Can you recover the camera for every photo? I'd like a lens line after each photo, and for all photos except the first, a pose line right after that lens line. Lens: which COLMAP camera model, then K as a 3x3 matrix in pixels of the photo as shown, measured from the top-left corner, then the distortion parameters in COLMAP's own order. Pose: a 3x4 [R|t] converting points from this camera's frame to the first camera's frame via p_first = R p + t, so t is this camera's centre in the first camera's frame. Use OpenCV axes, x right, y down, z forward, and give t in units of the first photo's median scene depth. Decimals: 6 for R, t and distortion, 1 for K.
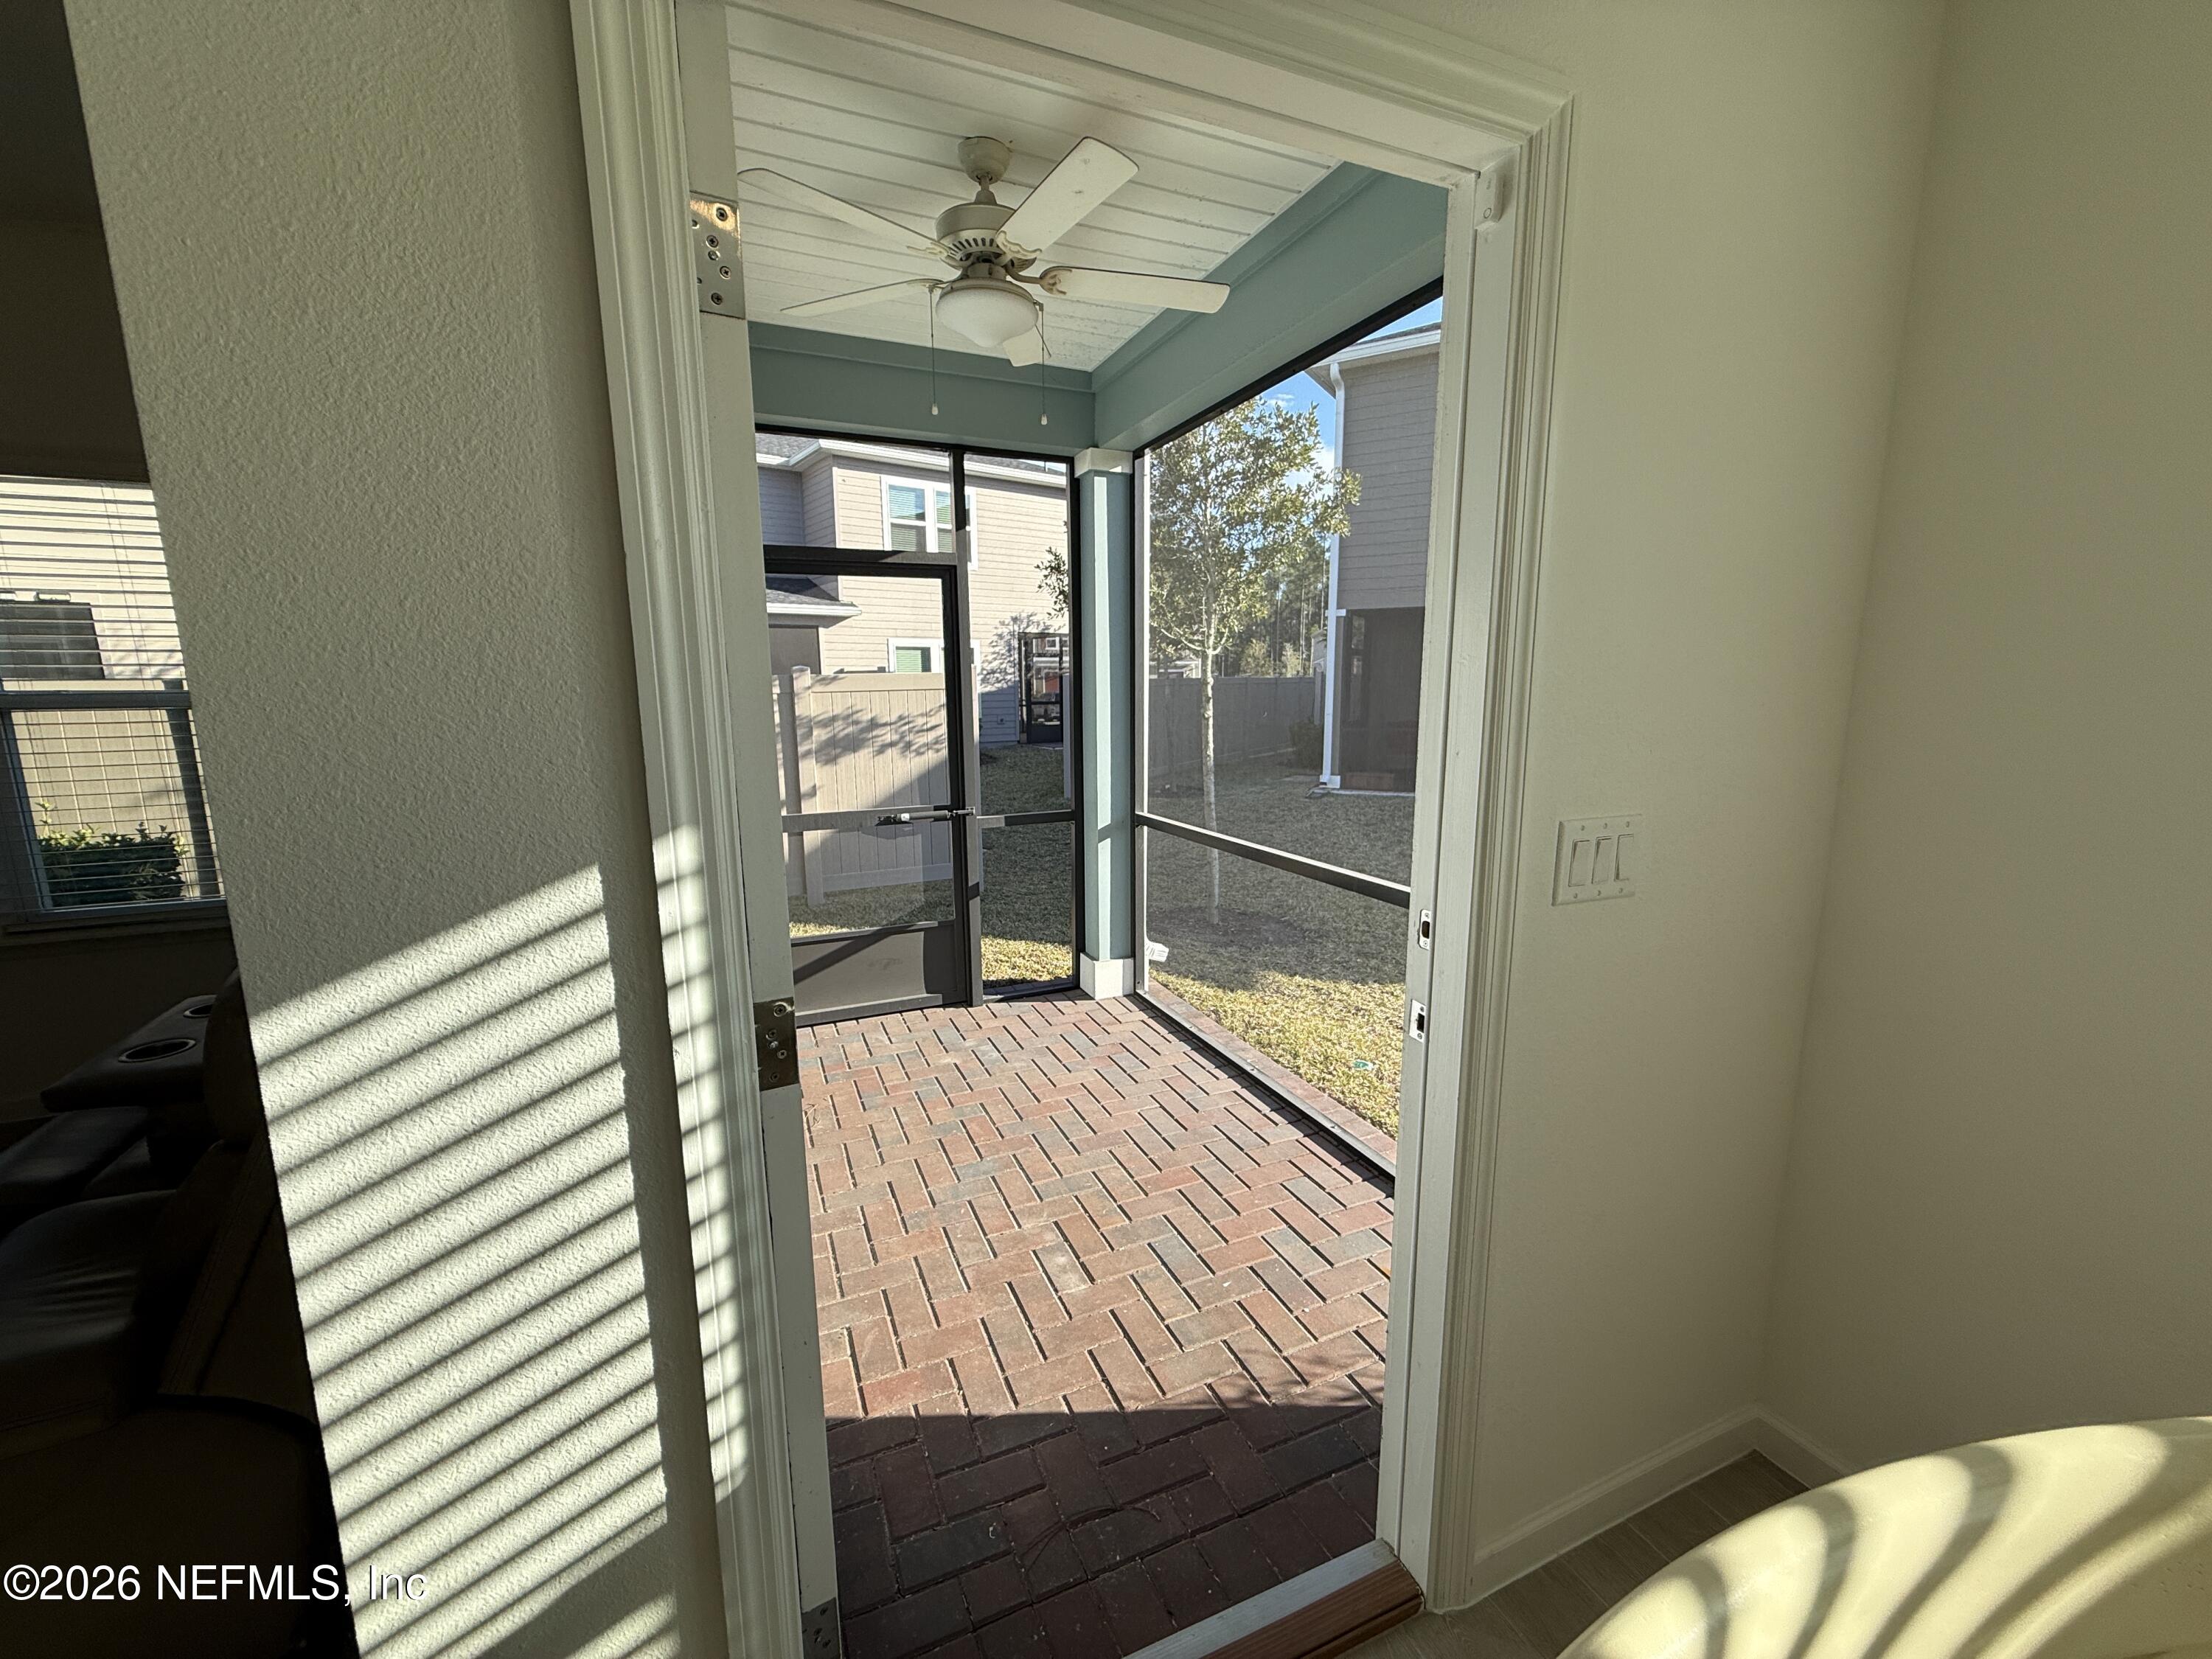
lens RADIAL K [[883.1, 0, 1102.0], [0, 883.1, 827.7], [0, 0, 1]] dist [-0.000951, 0.000722]
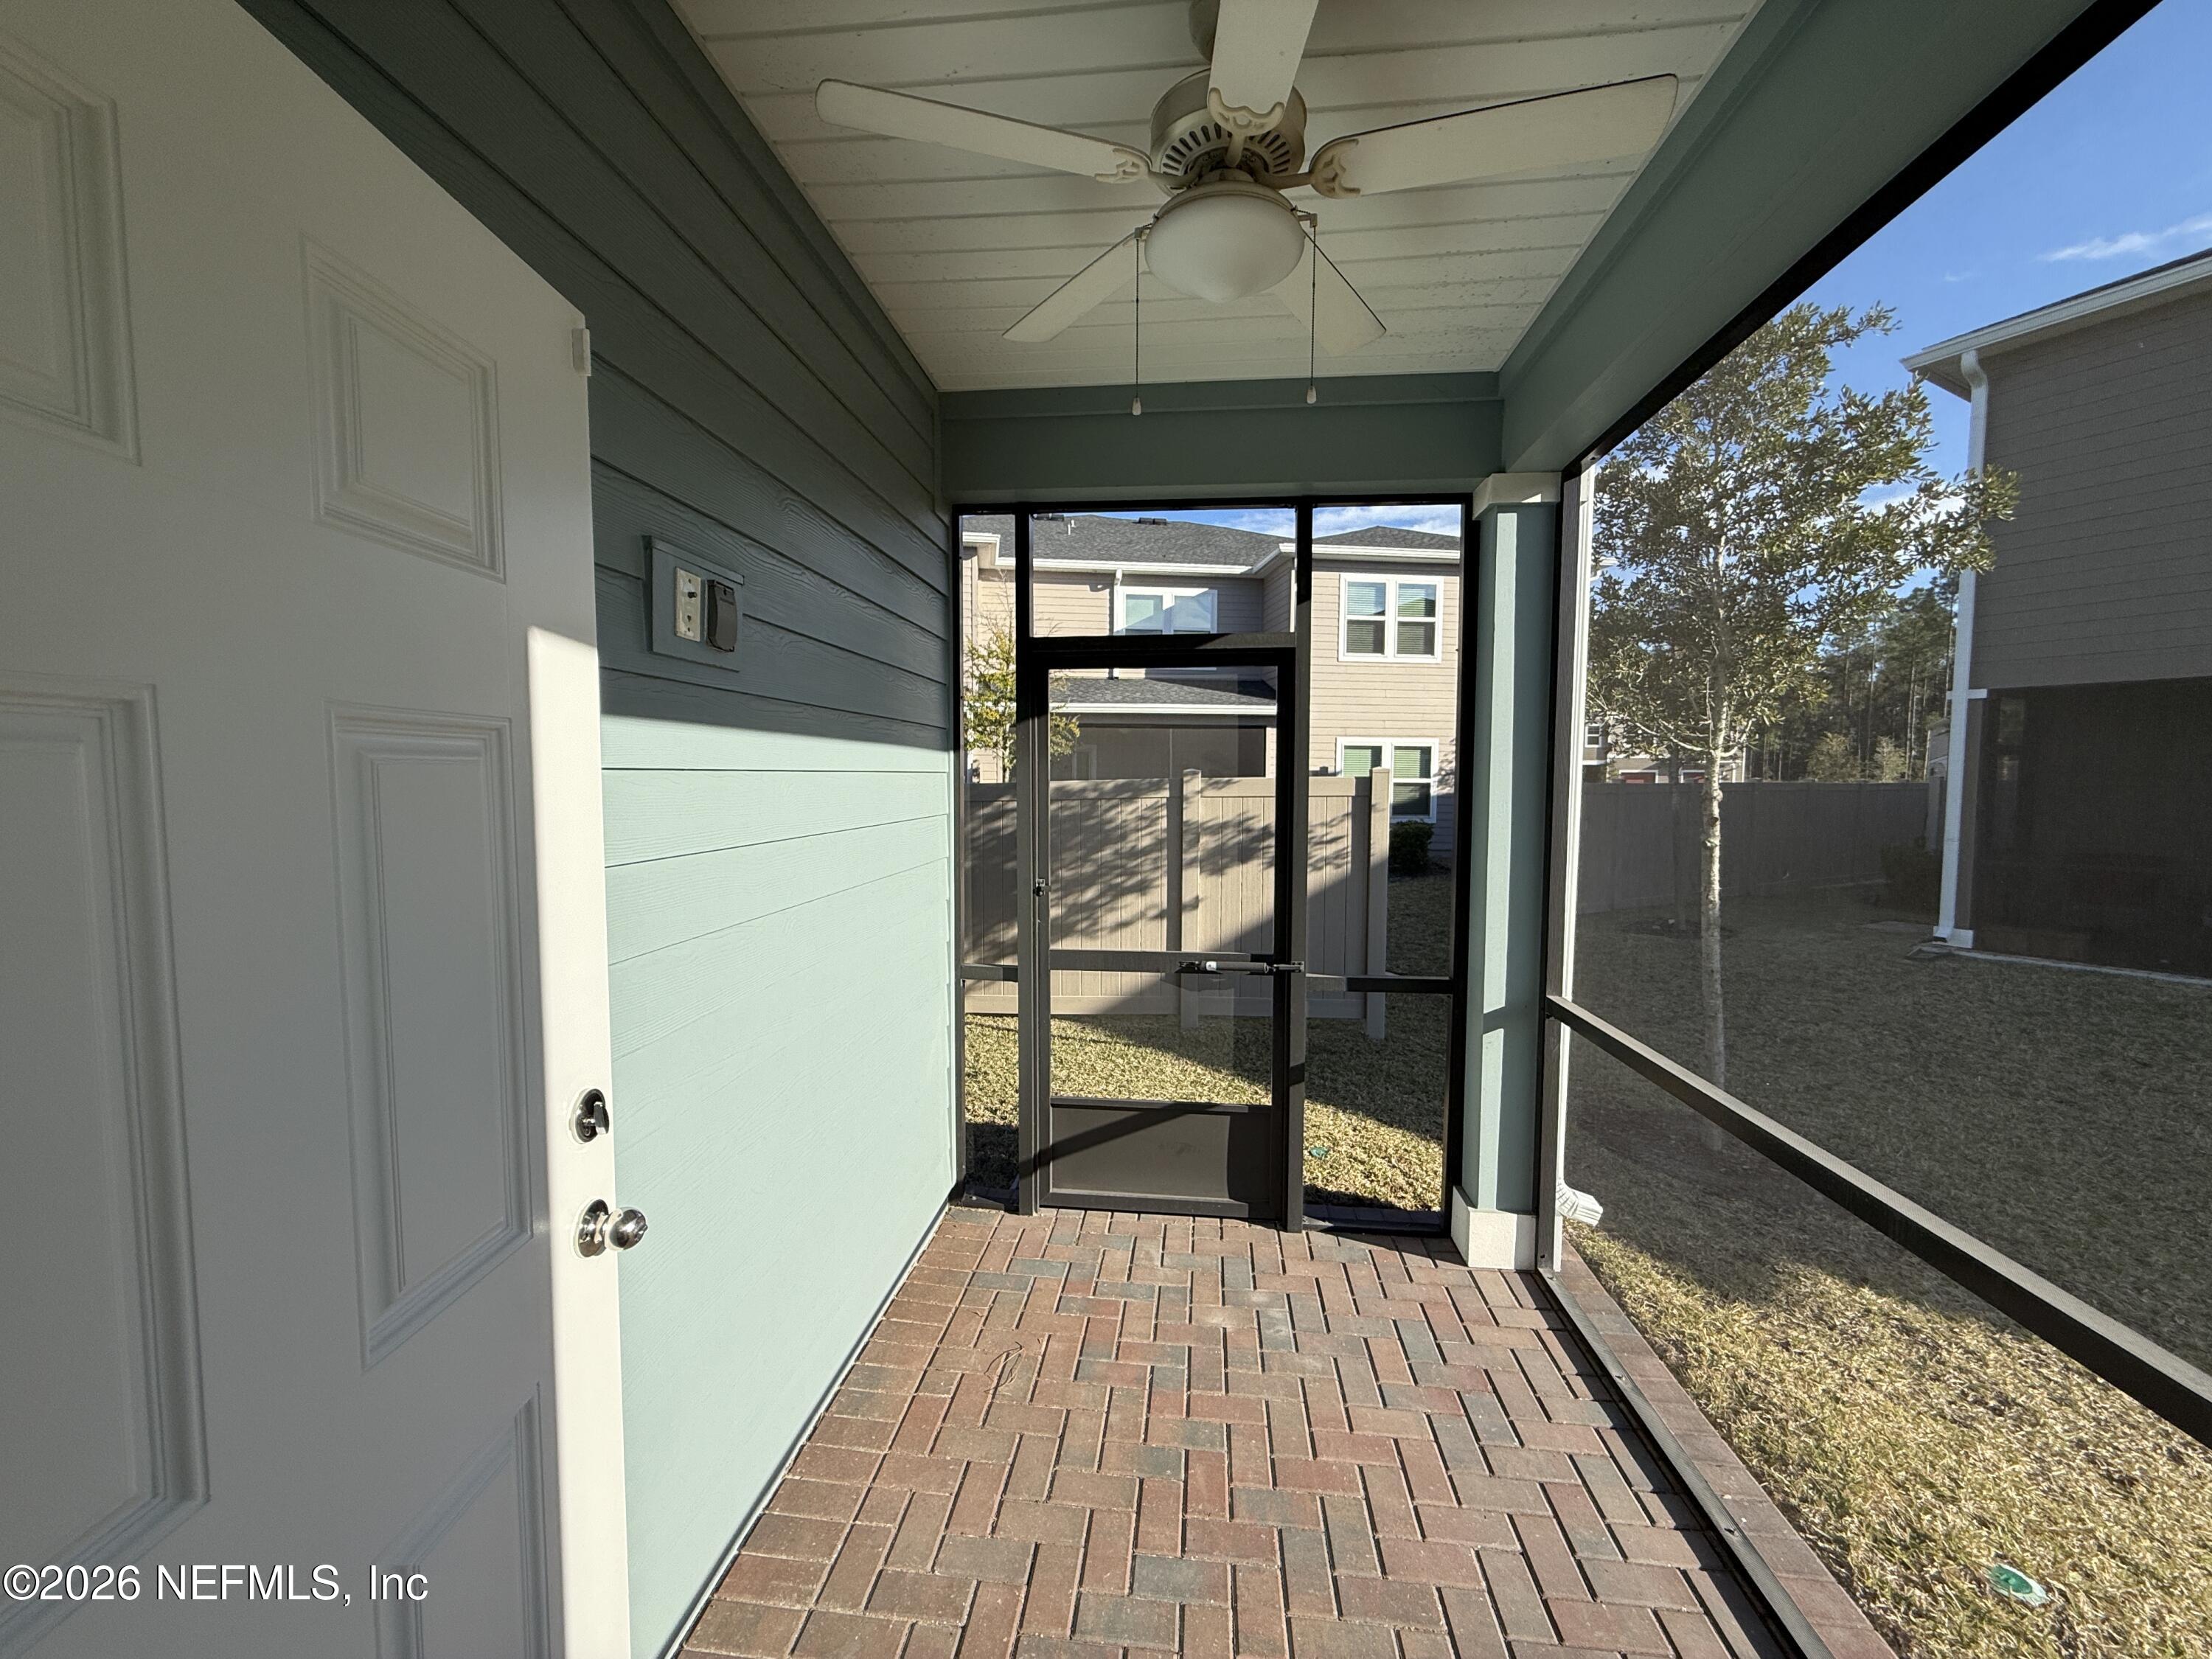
lens RADIAL K [[883.1, 0, 1104.8], [0, 883.1, 828.8], [0, 0, 1]] dist [-0.000951, 0.000722]
pose [[0.868095, 0.040456, -0.494748, 0.066234], [-0.093187, 0.992236, -0.082370, -0.051044], [0.487574, 0.117609, 0.865124, 0.226542]]
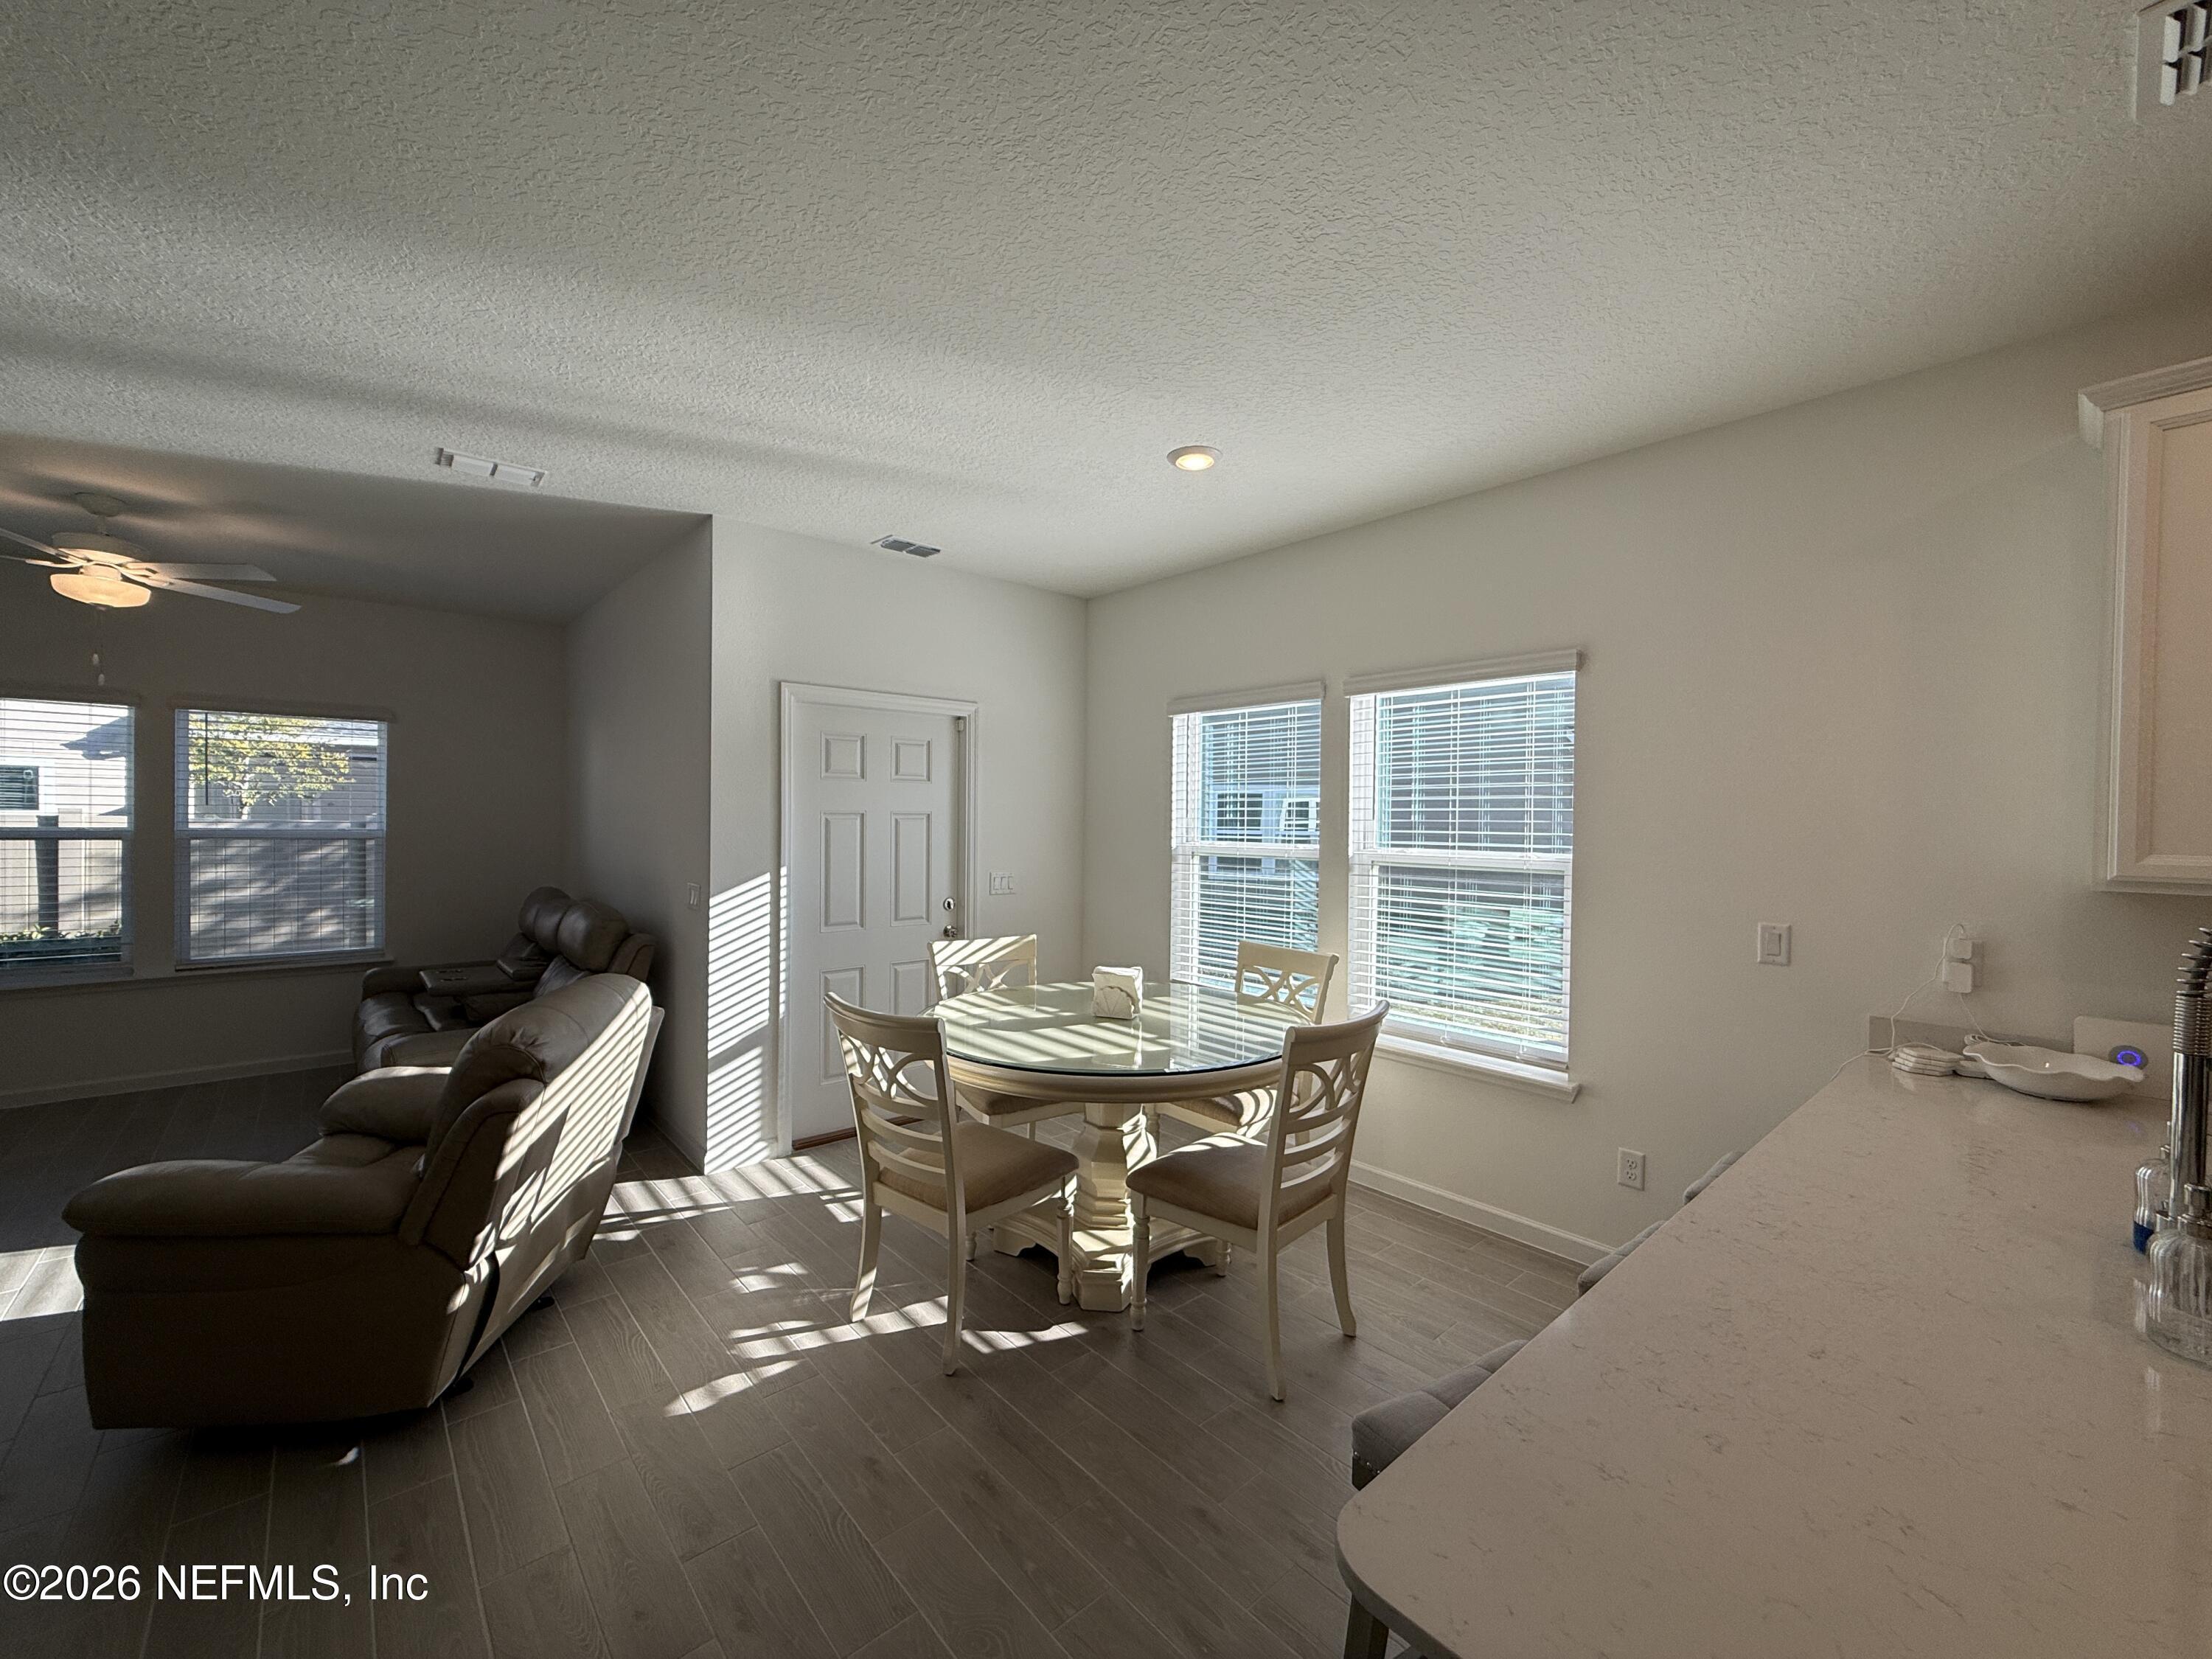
lens RADIAL K [[883.1, 0, 1098.1], [0, 883.1, 833.7], [0, 0, 1]] dist [-0.000951, 0.000722]
pose [[0.951697, 0.010834, 0.306848, -0.053791], [0.035035, 0.989018, -0.143582, 0.100422], [-0.305034, 0.147397, 0.940866, -0.713963]]
